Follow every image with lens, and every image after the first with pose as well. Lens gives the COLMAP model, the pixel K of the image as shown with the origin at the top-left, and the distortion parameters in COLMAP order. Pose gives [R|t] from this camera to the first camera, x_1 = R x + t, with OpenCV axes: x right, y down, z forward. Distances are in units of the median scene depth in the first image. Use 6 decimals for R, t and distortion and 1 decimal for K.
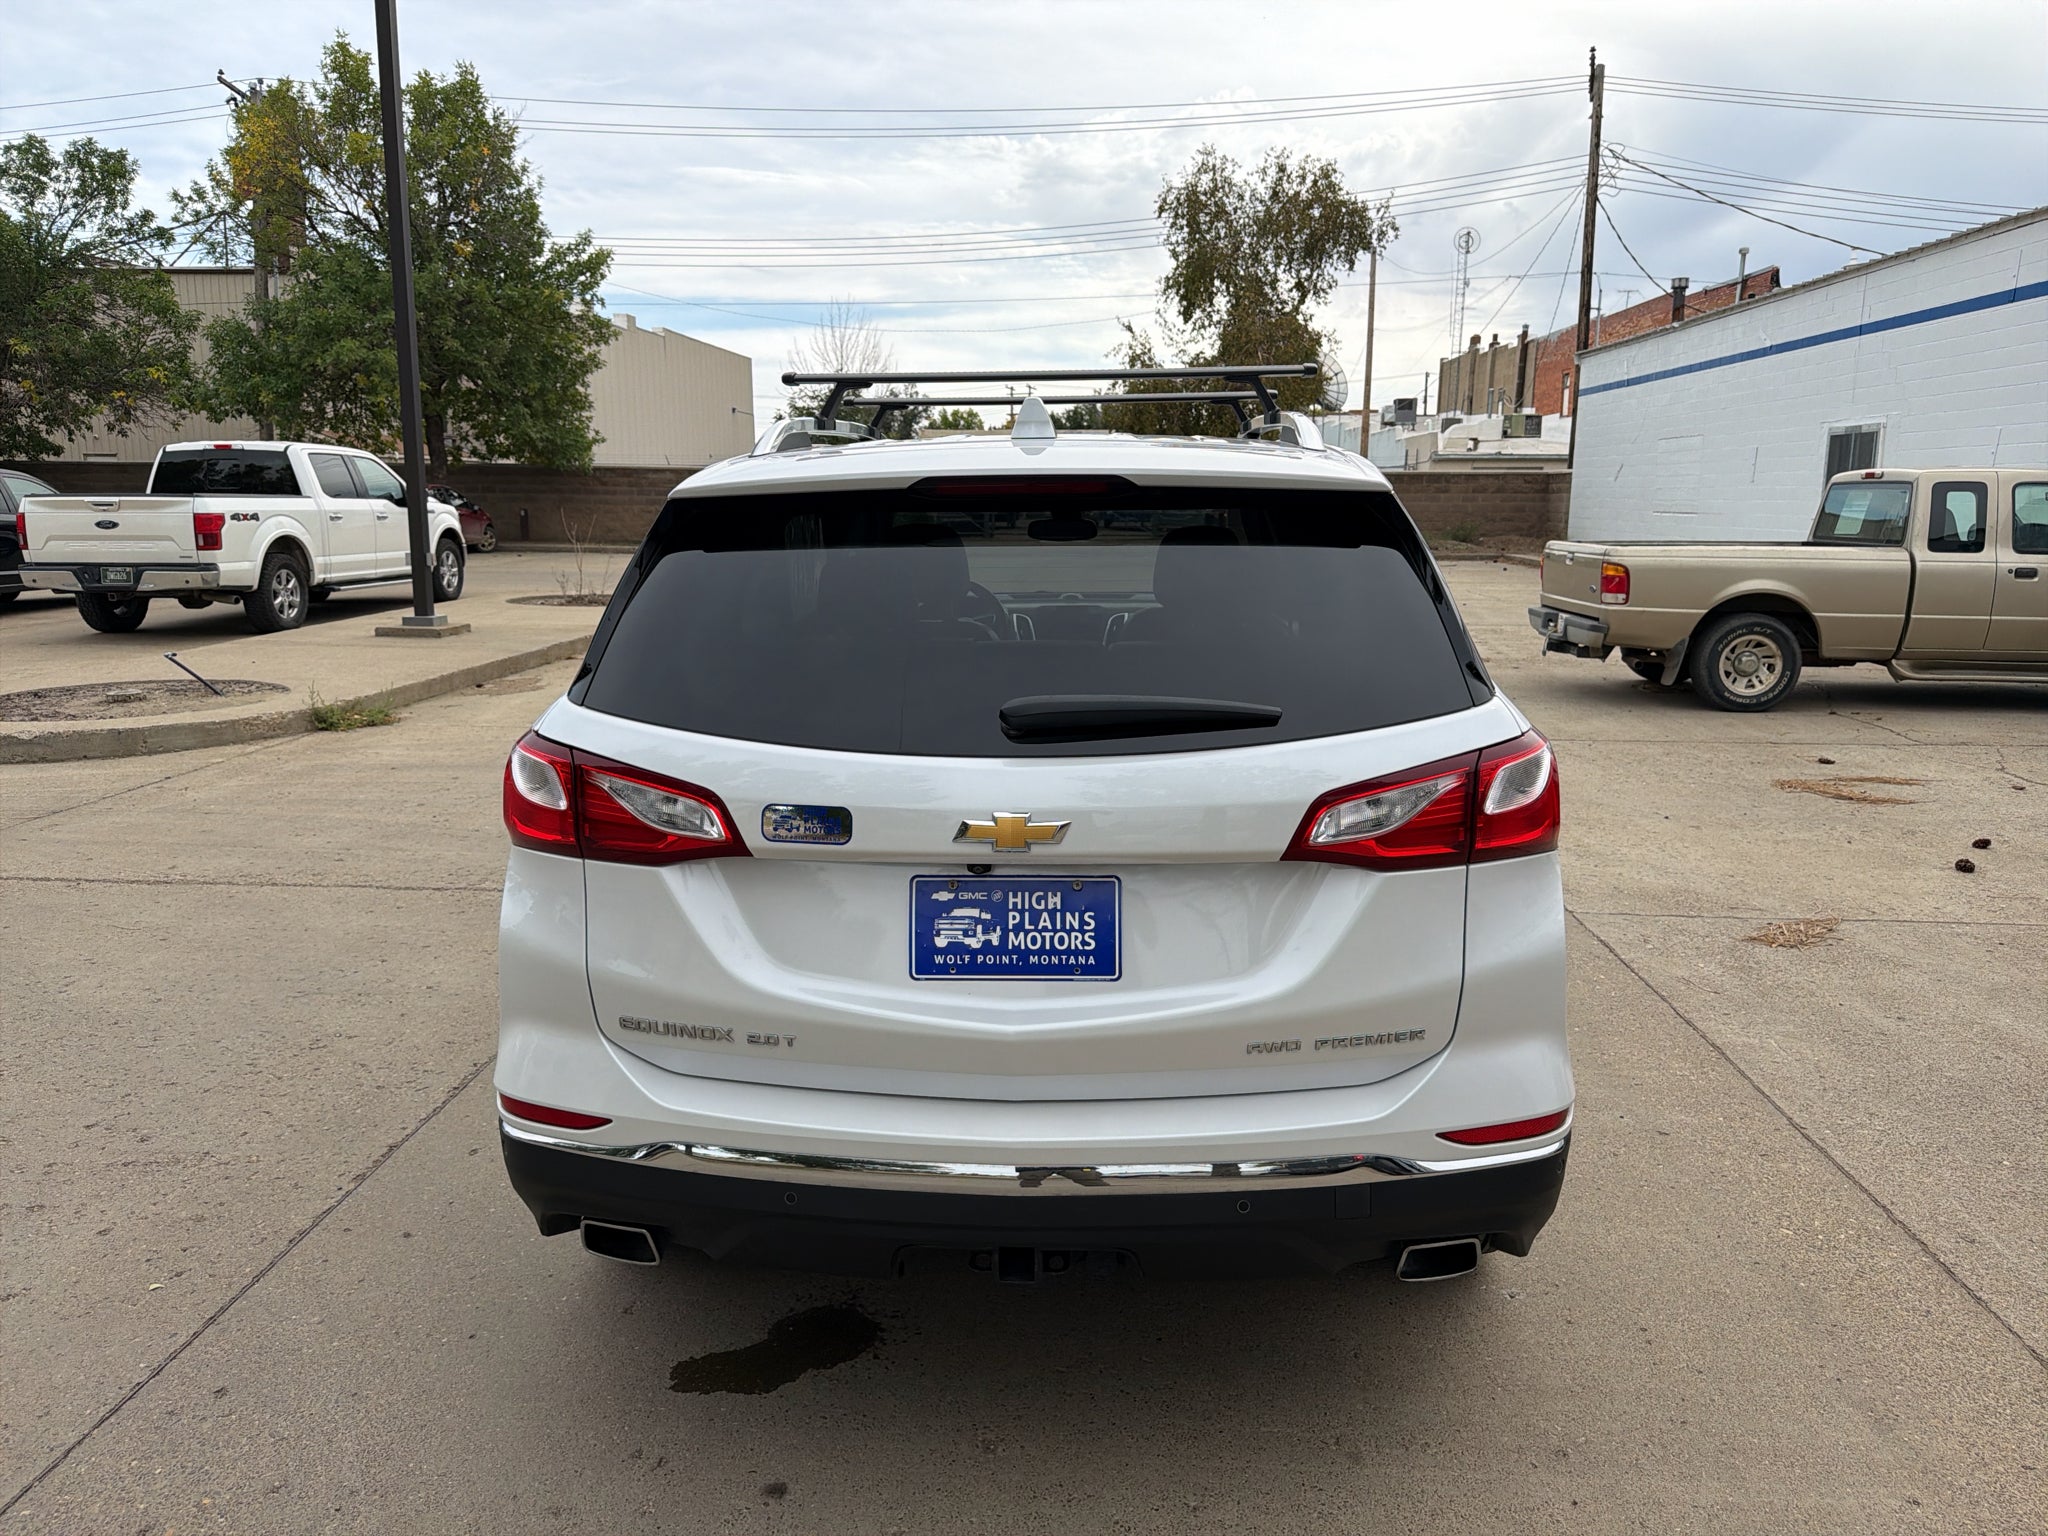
lens RADIAL K [[1476.0, 0, 1022.8], [0, 1476.0, 740.4], [0, 0, 1]] dist [0.049588, -0.065766]
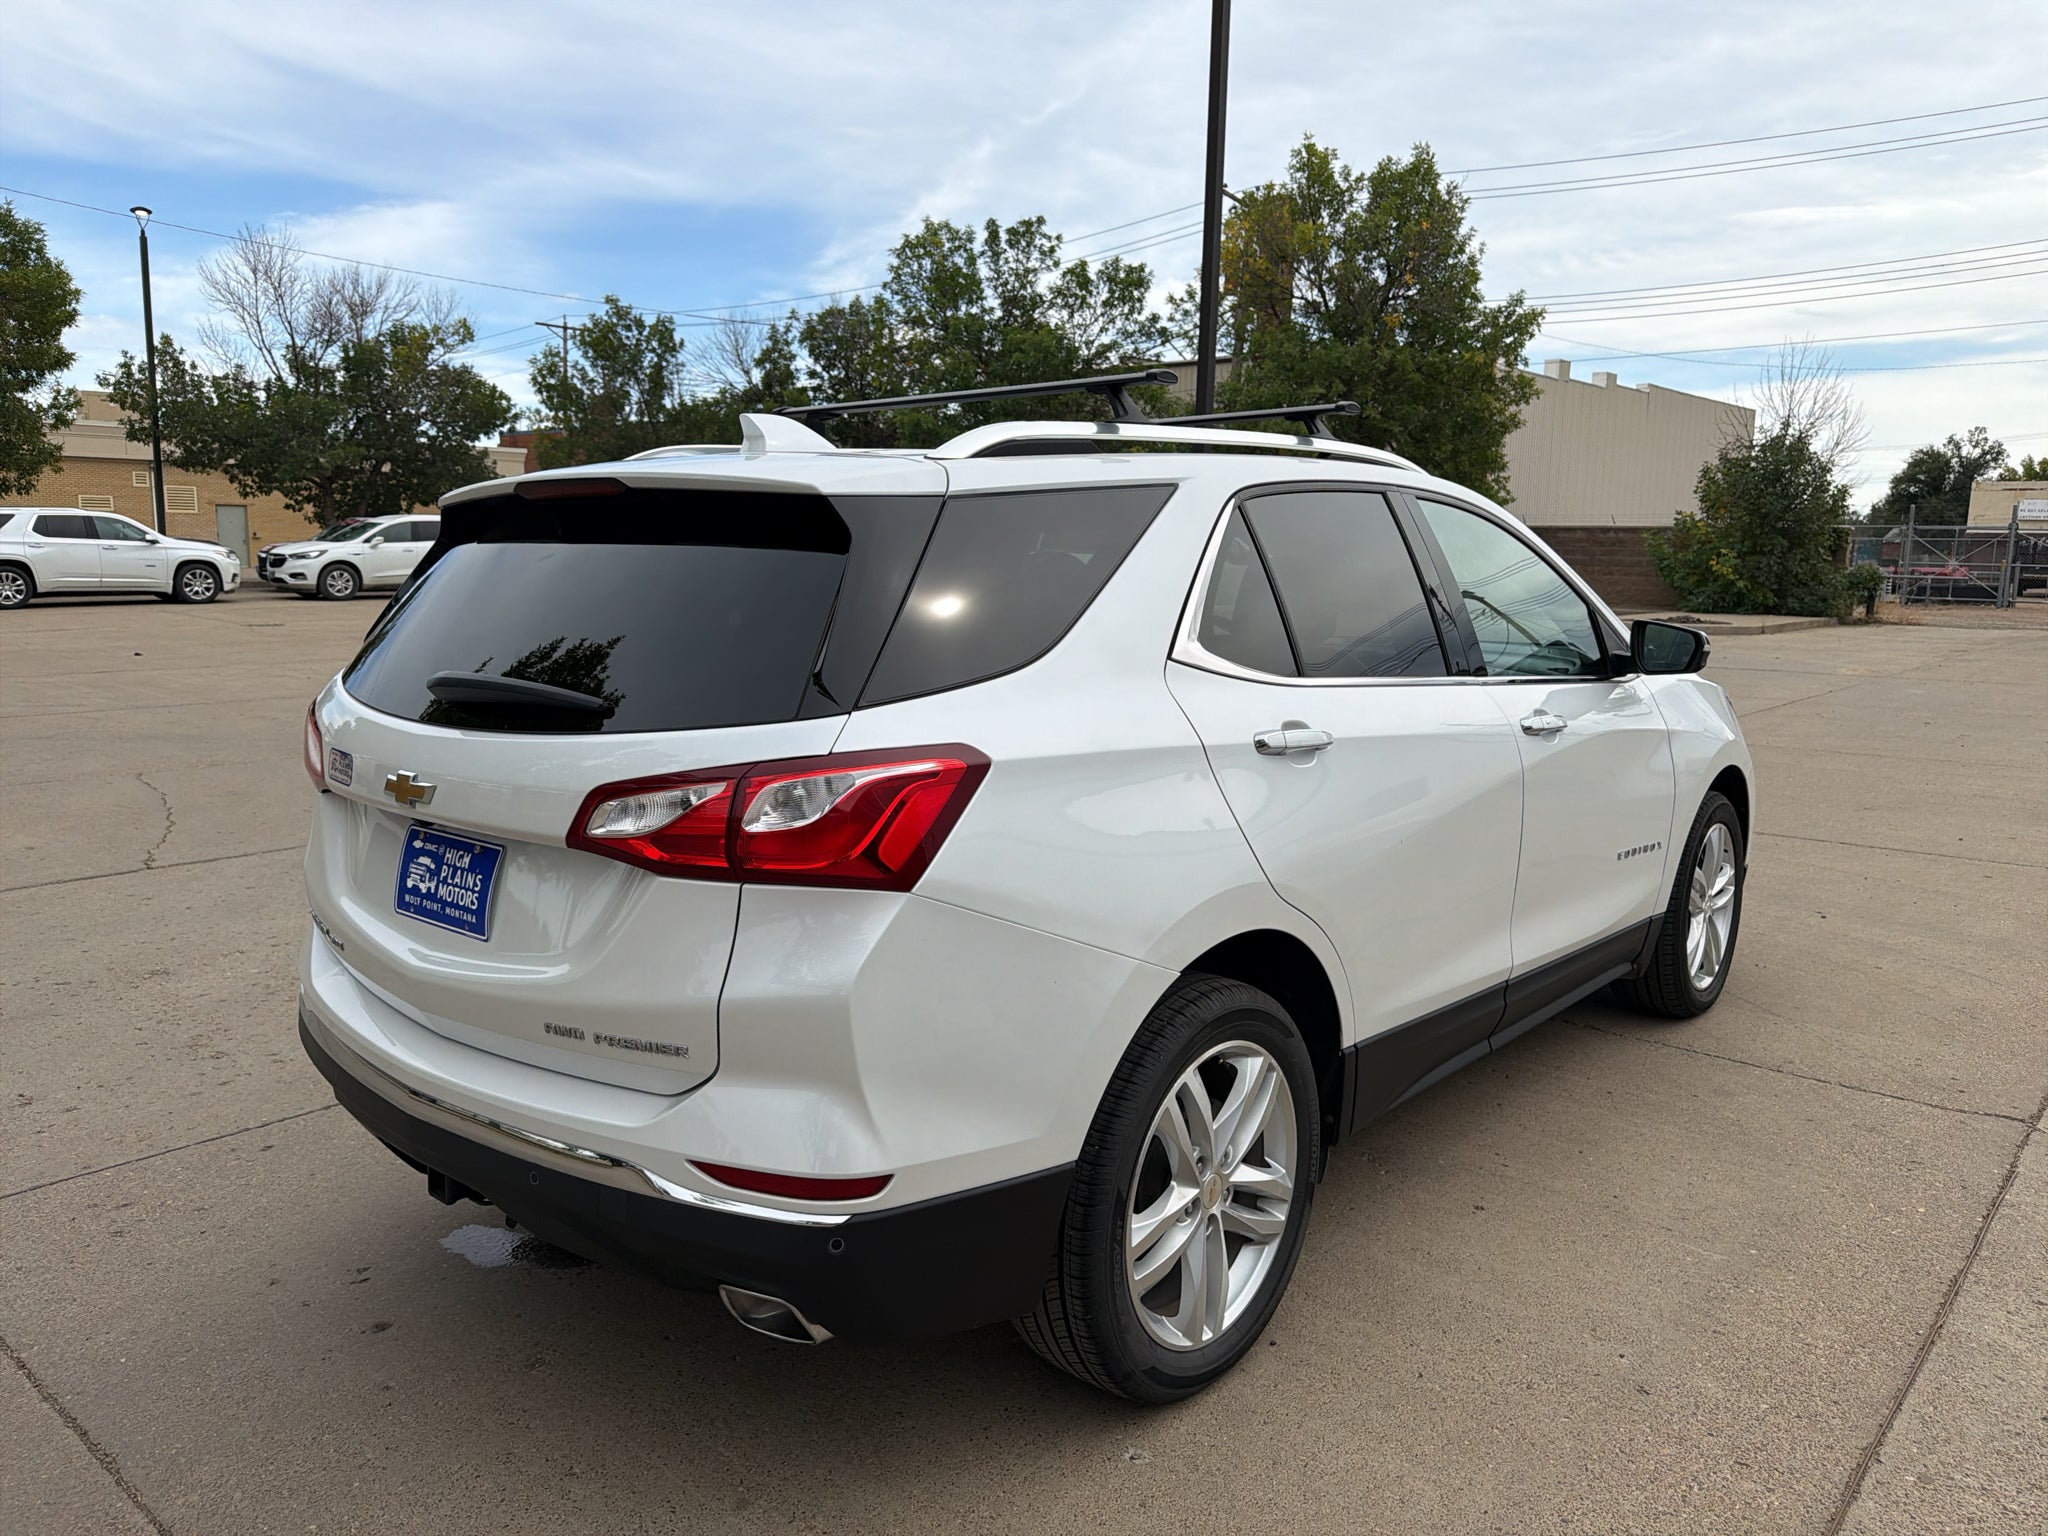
lens RADIAL K [[1474.7, 0, 1006.0], [0, 1474.7, 762.5], [0, 0, 1]] dist [0.045727, -0.099154]
pose [[0.785905, 0.092570, -0.611379, 0.072398], [-0.109771, 0.993913, 0.009383, -0.001422], [0.608525, 0.059737, 0.791283, 0.025933]]
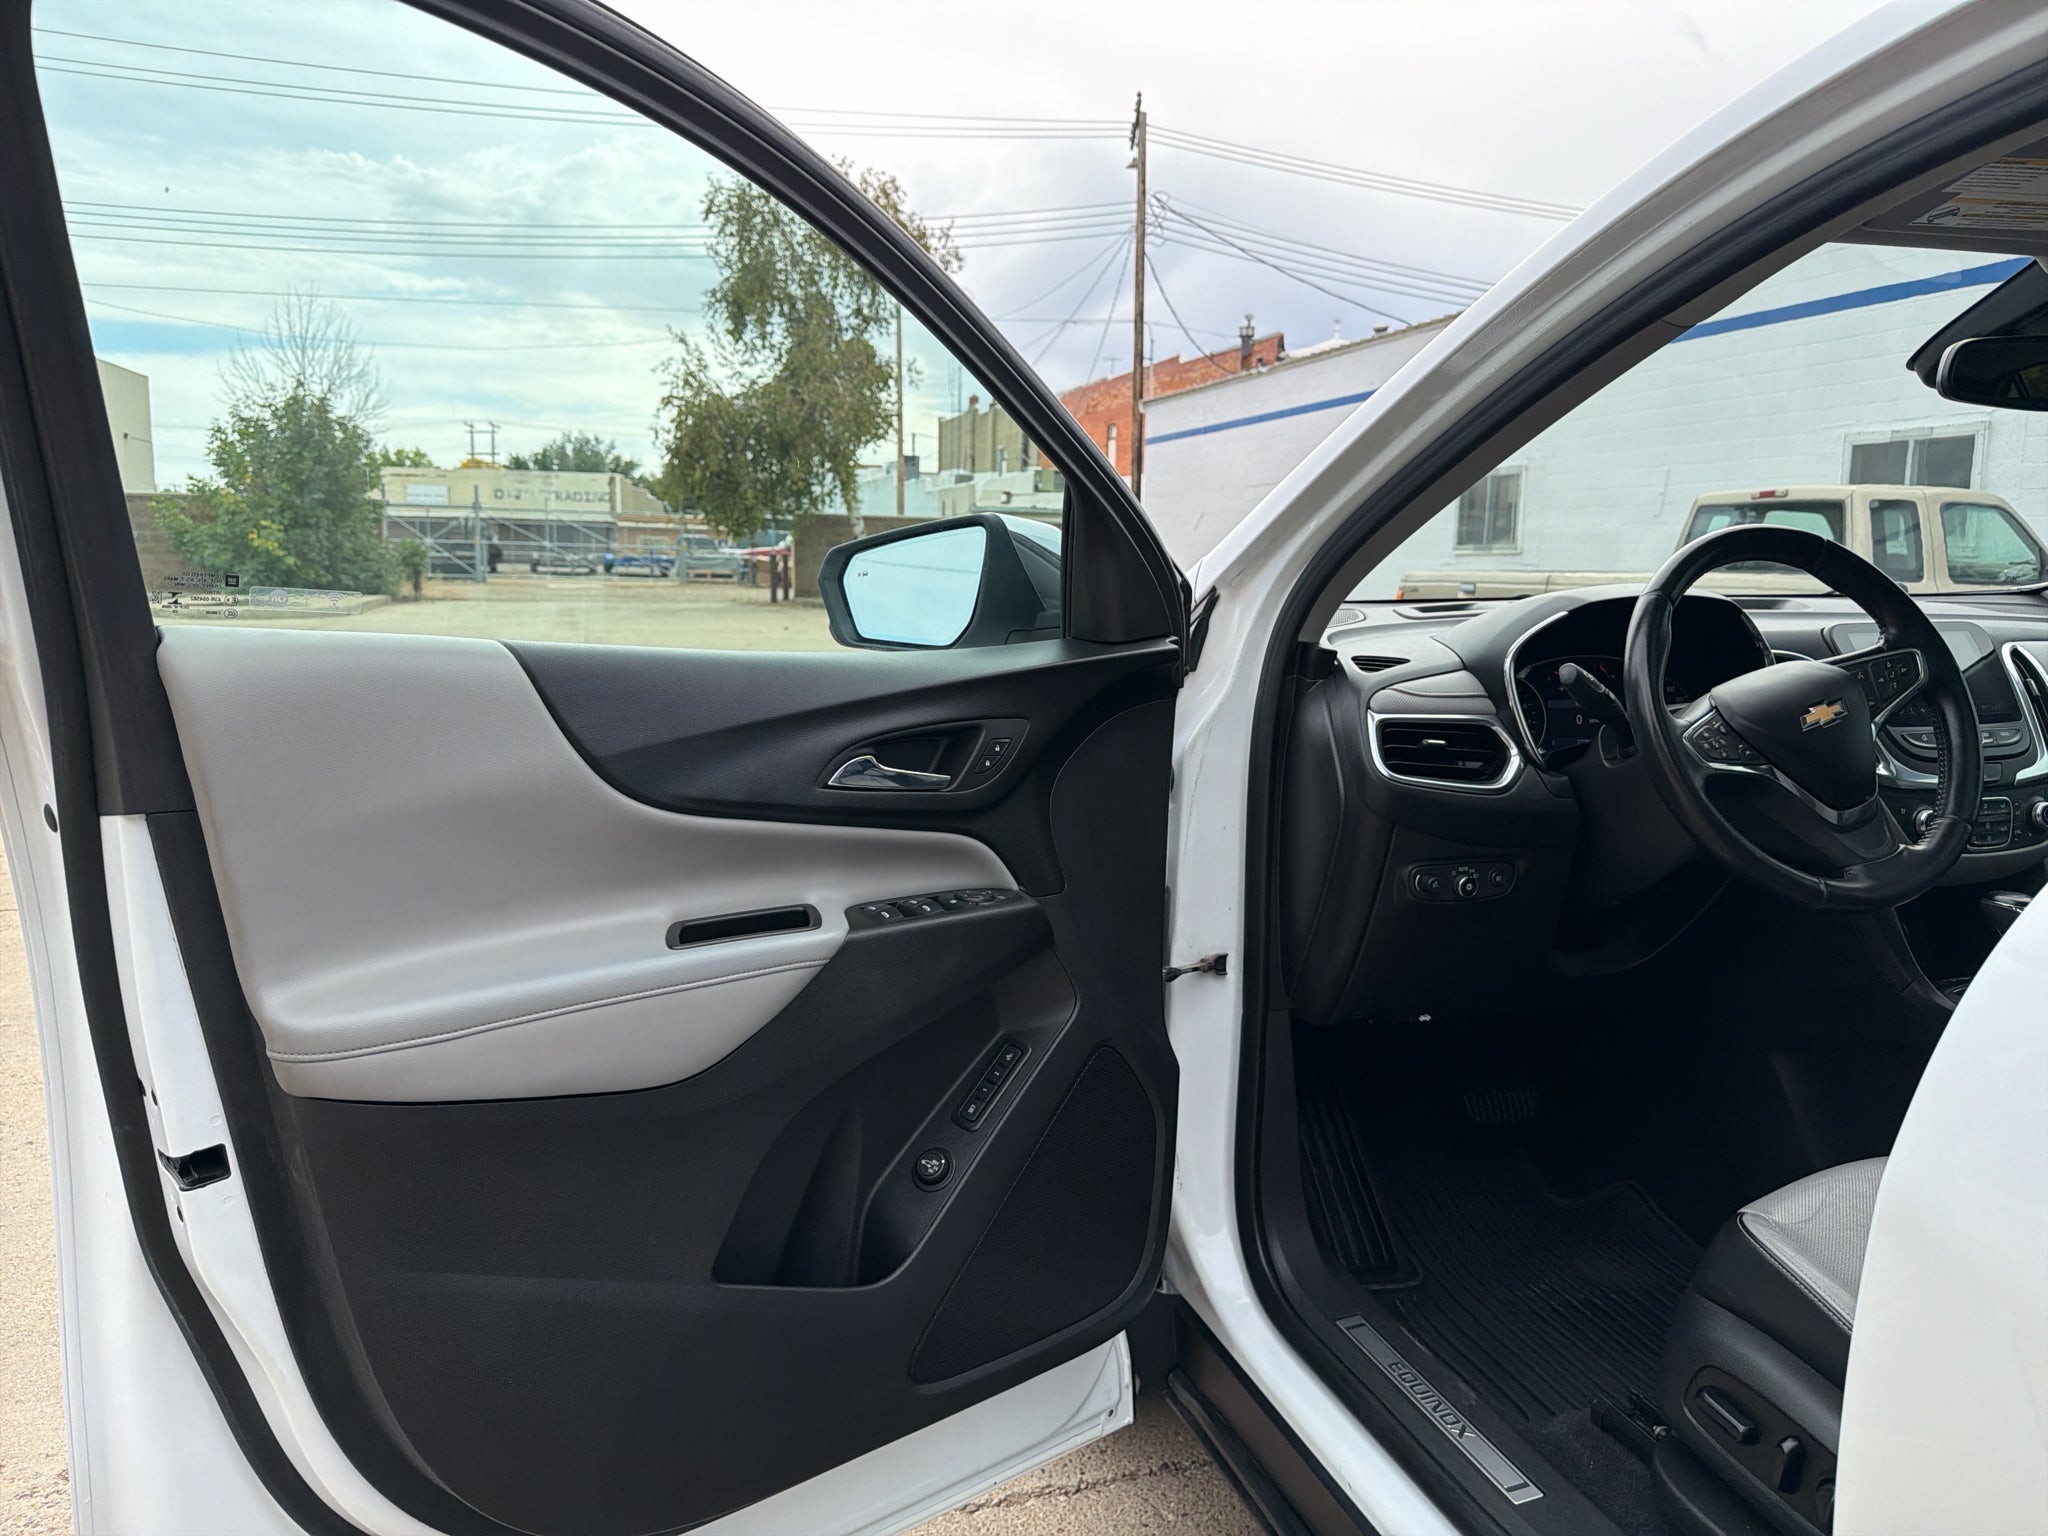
lens RADIAL K [[1474.7, 0, 1006.0], [0, 1474.7, 762.5], [0, 0, 1]] dist [0.045727, -0.099154]
pose [[0.940983, -0.034652, 0.336676, -0.045010], [0.042876, 0.998935, -0.017022, -0.010241], [-0.335727, 0.030453, 0.941467, 0.121336]]
